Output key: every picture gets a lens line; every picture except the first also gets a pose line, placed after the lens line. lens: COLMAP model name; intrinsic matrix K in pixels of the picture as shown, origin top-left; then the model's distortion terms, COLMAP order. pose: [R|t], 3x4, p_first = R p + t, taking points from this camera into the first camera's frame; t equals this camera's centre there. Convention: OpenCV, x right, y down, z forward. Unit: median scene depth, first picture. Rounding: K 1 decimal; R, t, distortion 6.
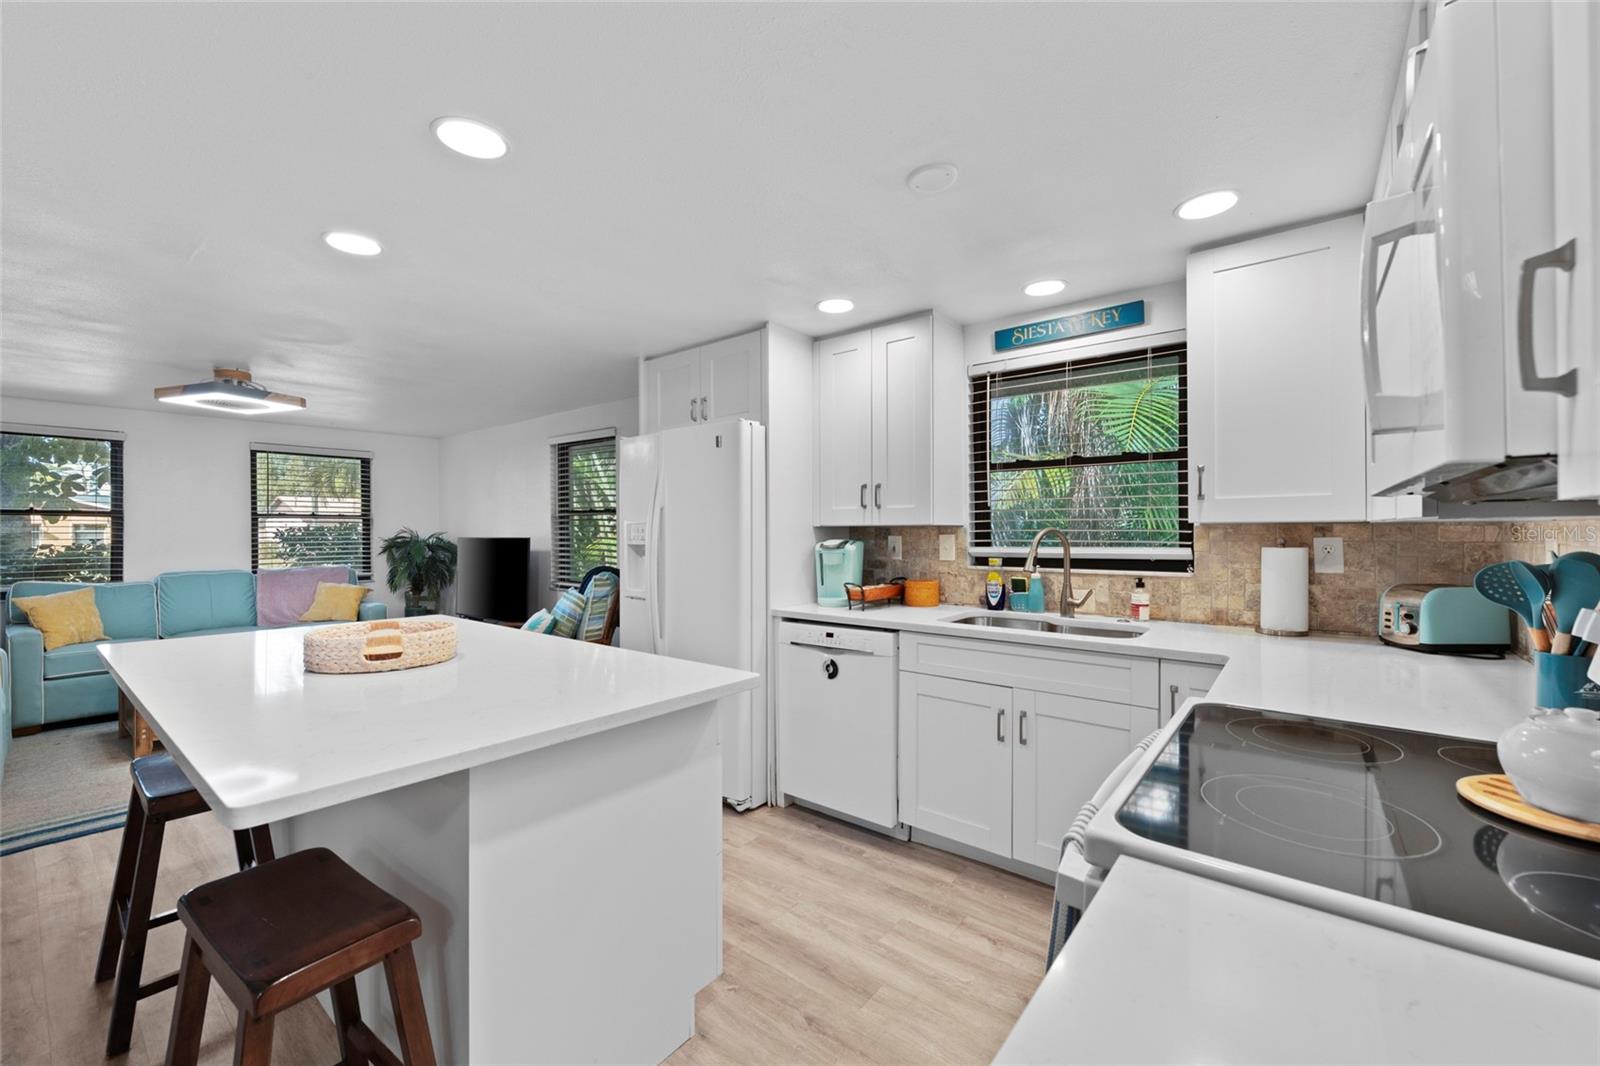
lens RADIAL K [[633.7, 0, 804.8], [0, 633.7, 521.9], [0, 0, 1]] dist [0.000995, -0.000031]
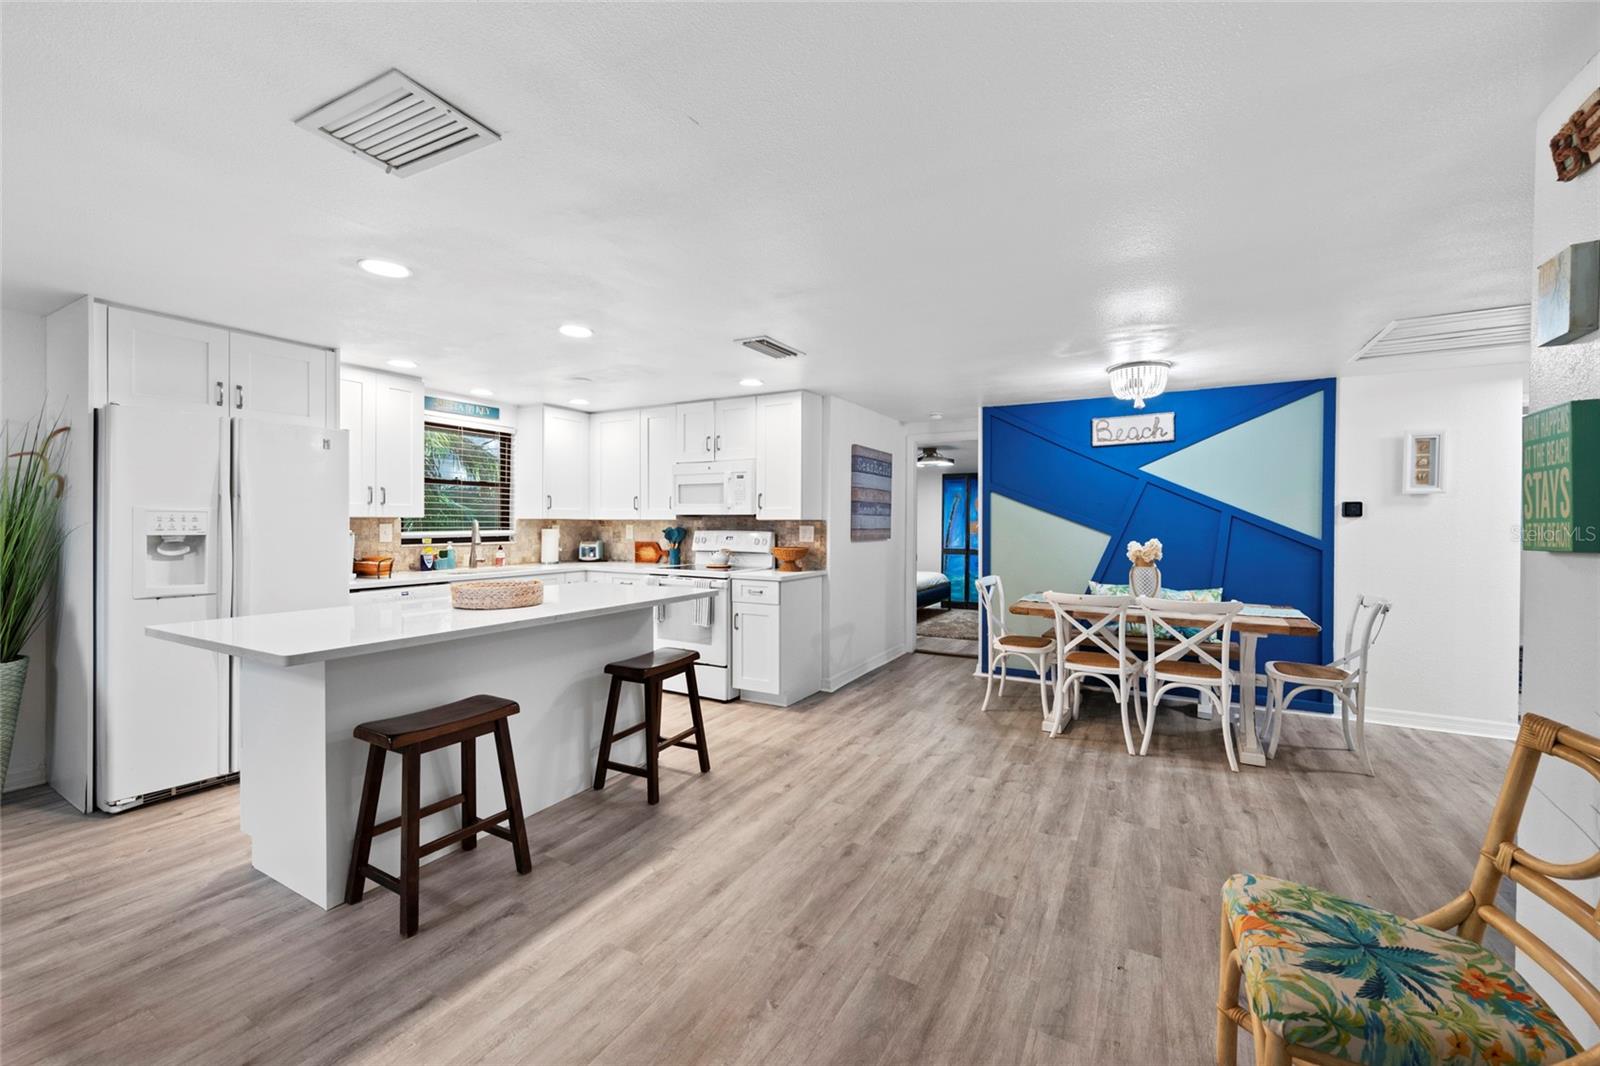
lens RADIAL K [[633.7, 0, 804.8], [0, 633.7, 521.9], [0, 0, 1]] dist [0.000995, -0.000031]
pose [[-0.173111, 0.004631, 0.984891, -1.340172], [-0.018893, 0.999789, -0.008022, 0.009266], [-0.984721, -0.019996, -0.172987, 0.316420]]
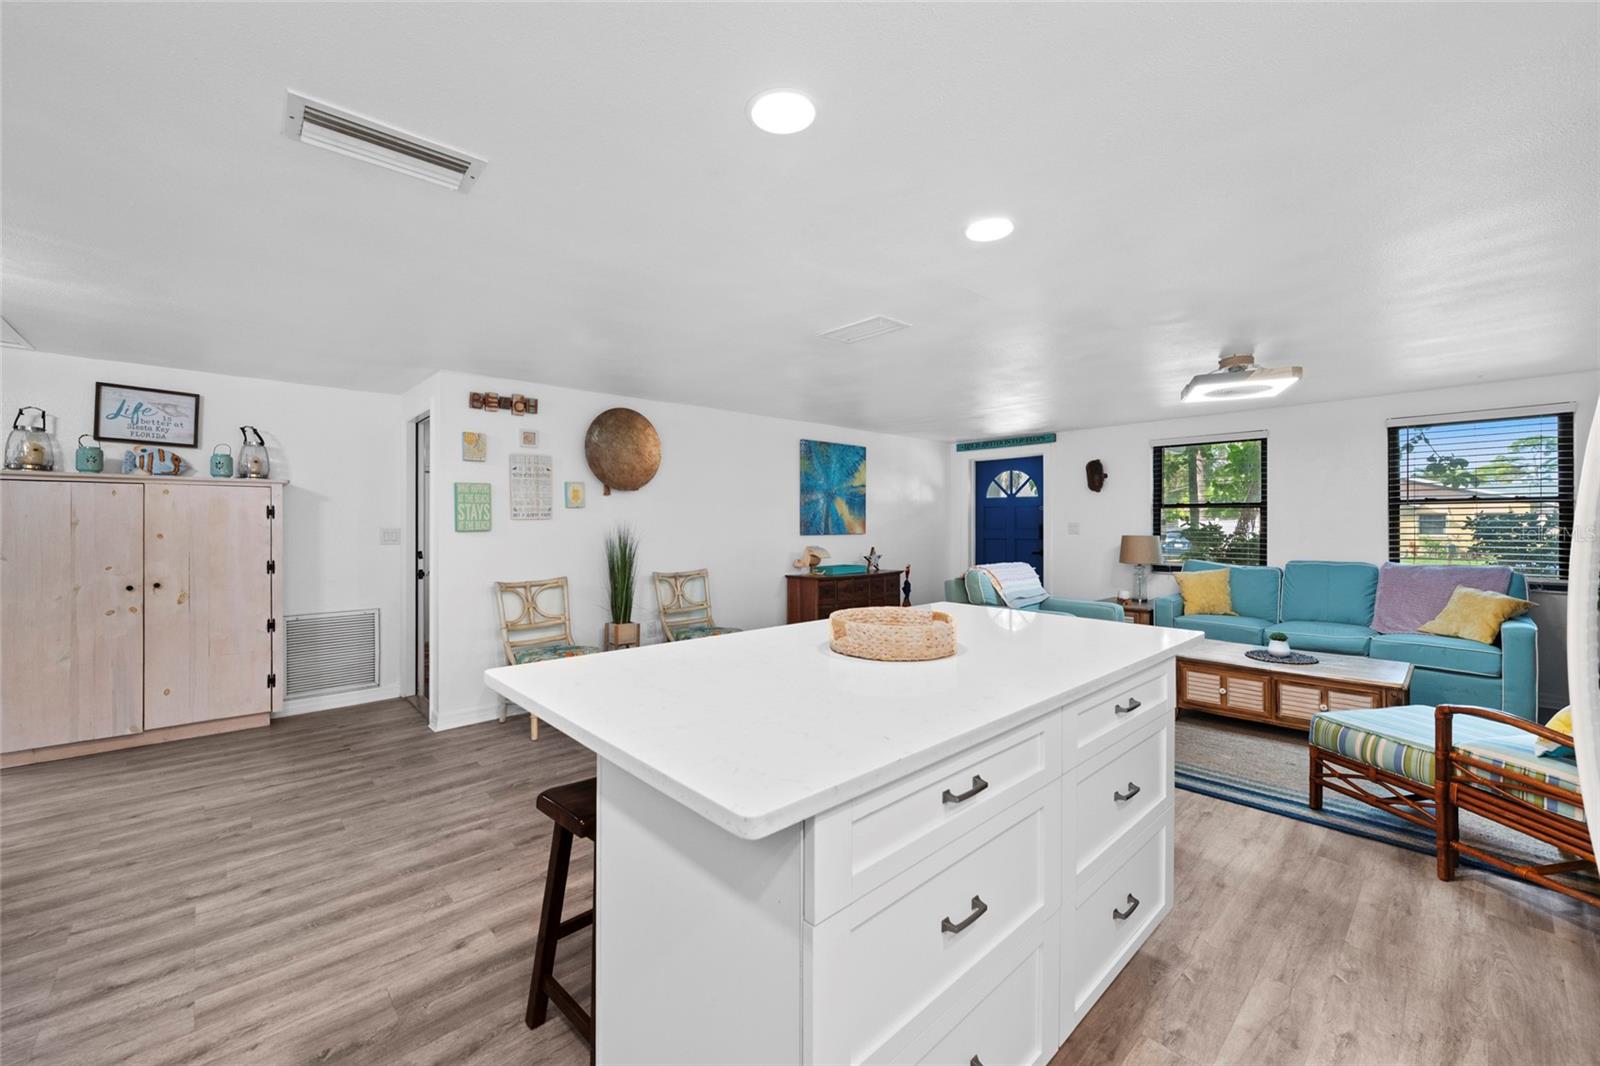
lens RADIAL K [[633.7, 0, 804.8], [0, 633.7, 521.9], [0, 0, 1]] dist [0.000995, -0.000031]
pose [[-0.132212, 0.002196, -0.991219, 0.198098], [0.016317, 0.999867, 0.000039, 0.007342], [0.991087, -0.016169, -0.132230, 0.582989]]
